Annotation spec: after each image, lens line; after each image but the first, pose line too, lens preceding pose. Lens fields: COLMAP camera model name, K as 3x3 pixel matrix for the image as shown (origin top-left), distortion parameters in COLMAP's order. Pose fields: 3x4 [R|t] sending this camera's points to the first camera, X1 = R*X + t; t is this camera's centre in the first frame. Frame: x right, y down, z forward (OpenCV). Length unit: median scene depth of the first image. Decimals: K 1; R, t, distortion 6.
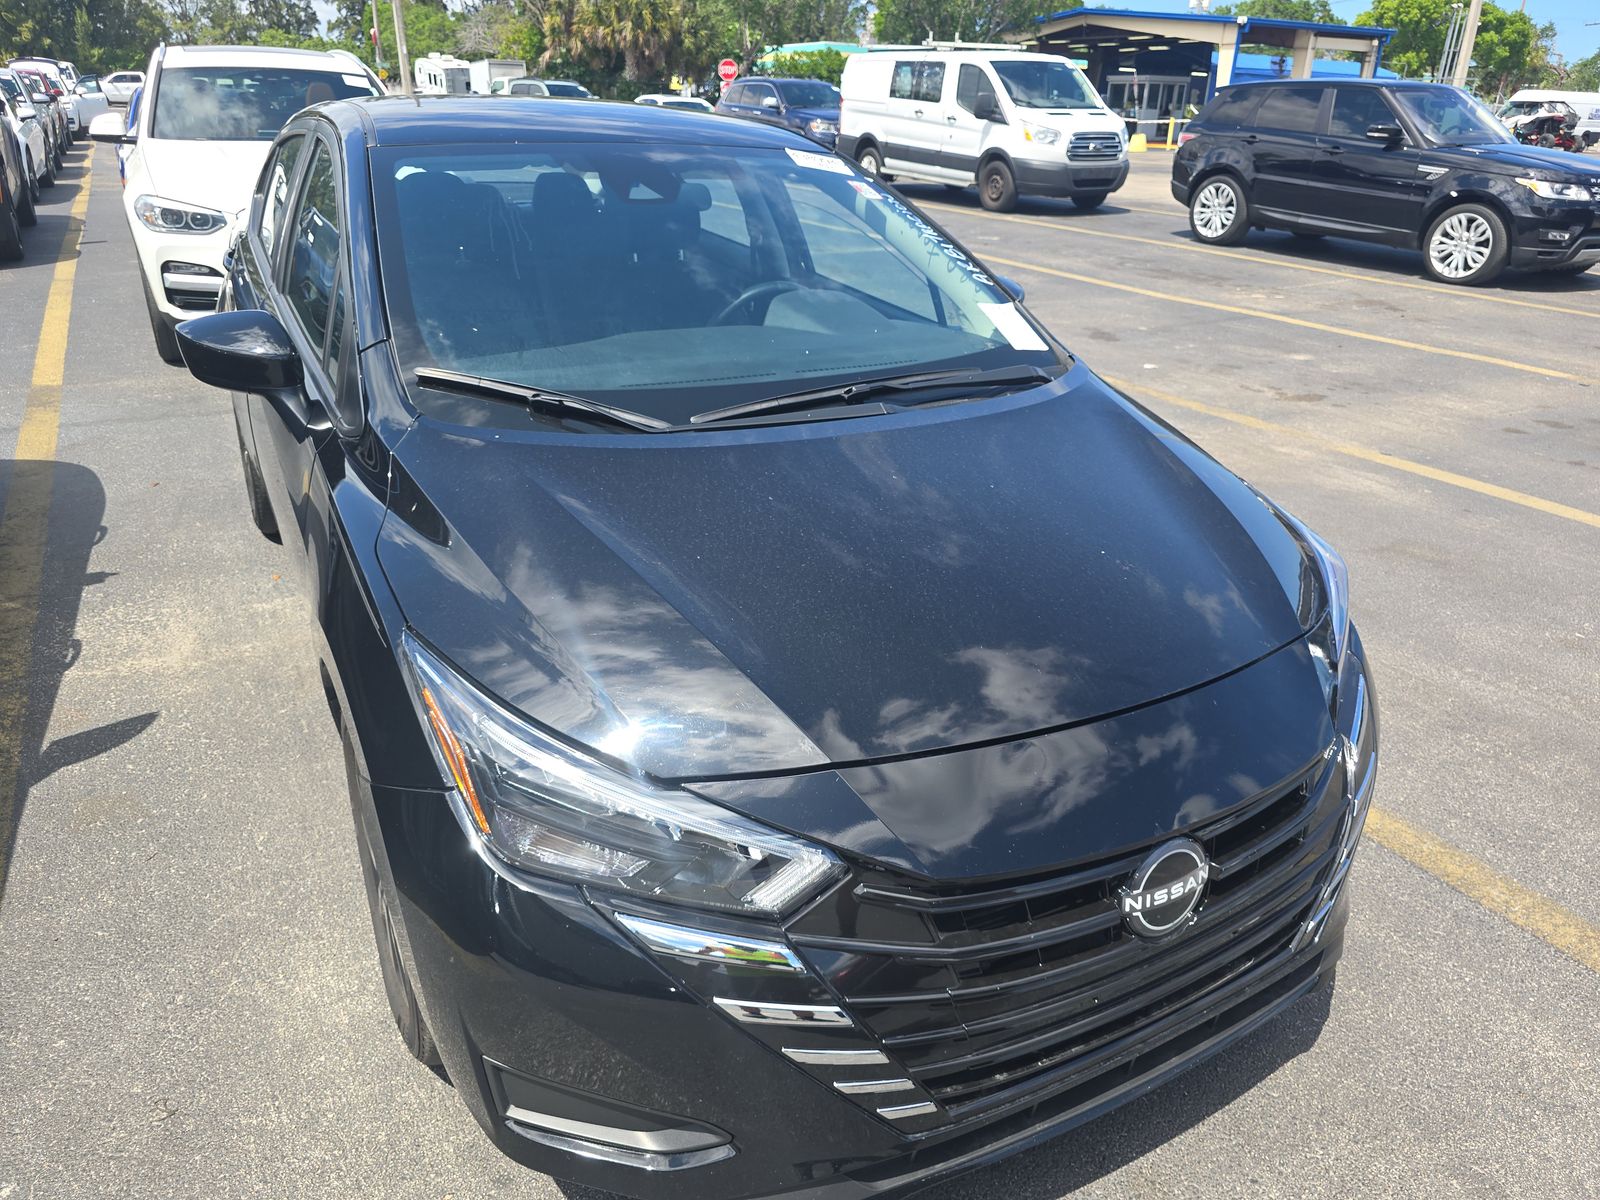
lens RADIAL K [[1081.5, 0, 806.2], [0, 1081.5, 601.6], [0, 0, 1]] dist [0.026307, -0.022654]
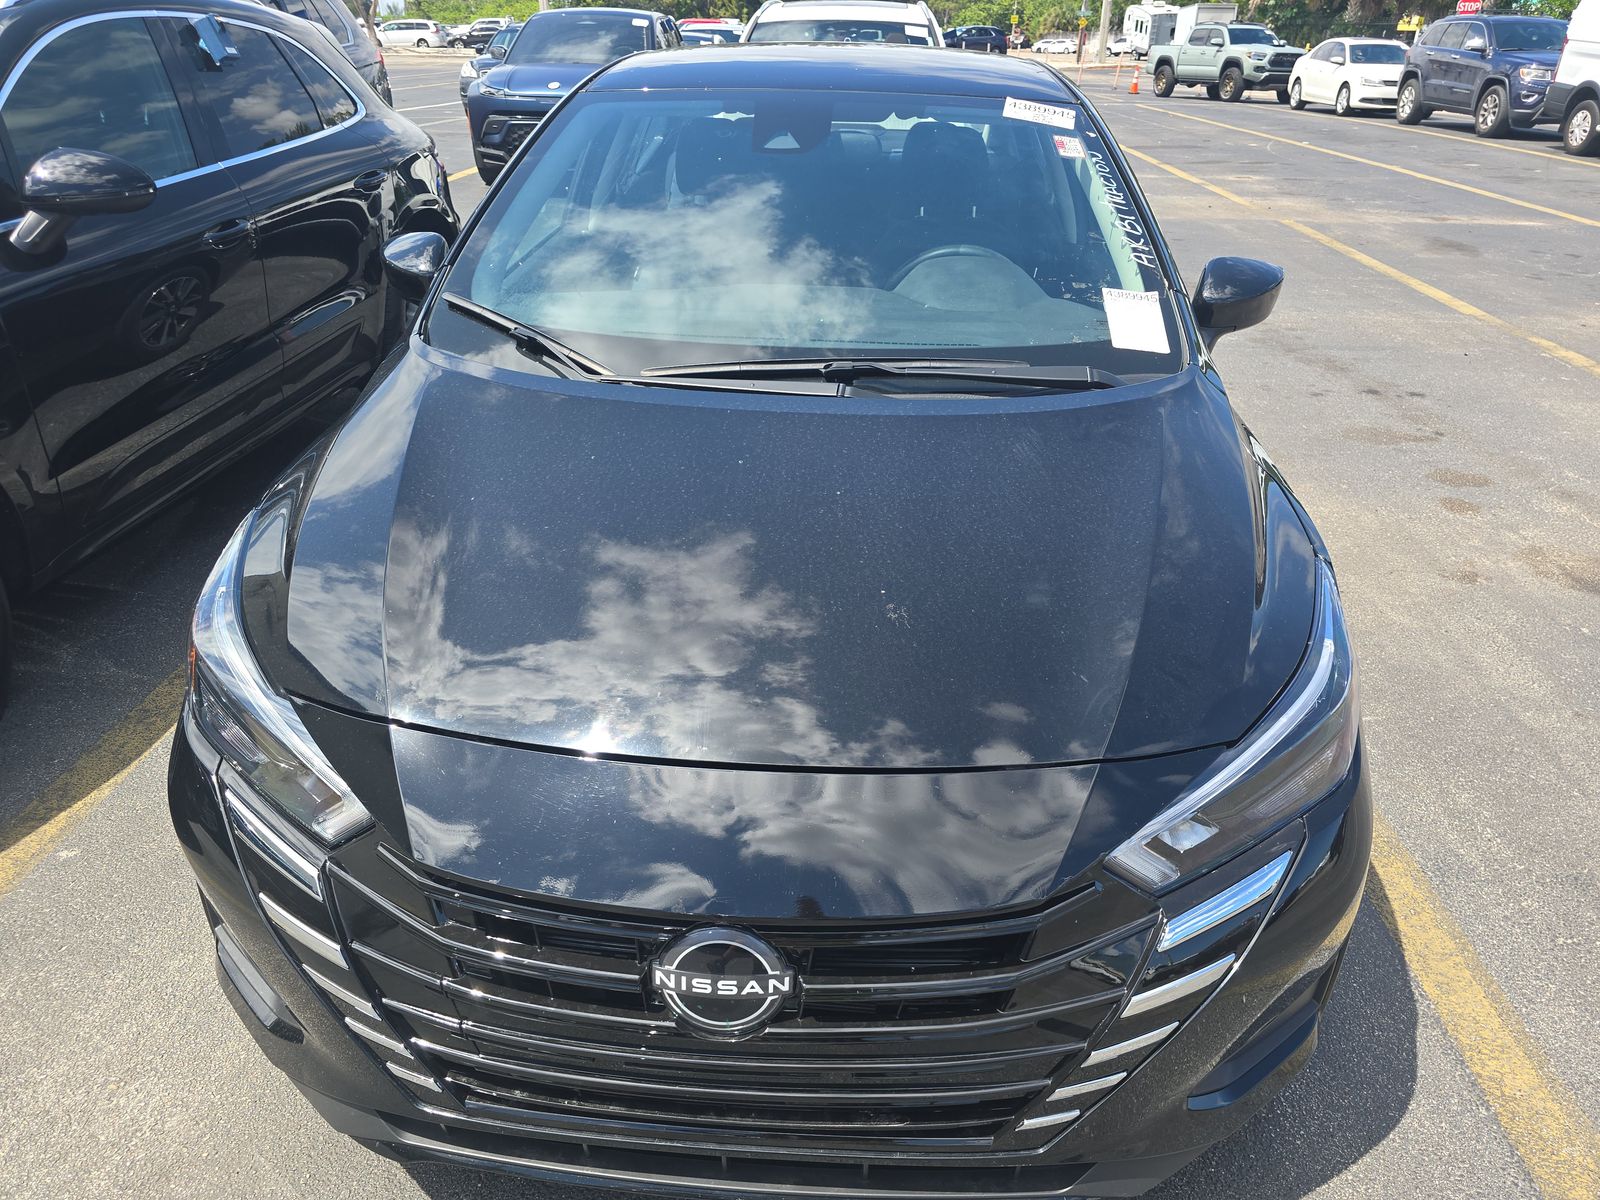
lens RADIAL K [[1081.5, 0, 803.8], [0, 1081.5, 598.3], [0, 0, 1]] dist [0.026307, -0.022654]
pose [[0.838344, 0.236157, -0.491334, 0.488198], [-0.217993, 0.971325, 0.094908, -0.081698], [0.499658, 0.027542, 0.865785, 0.190204]]
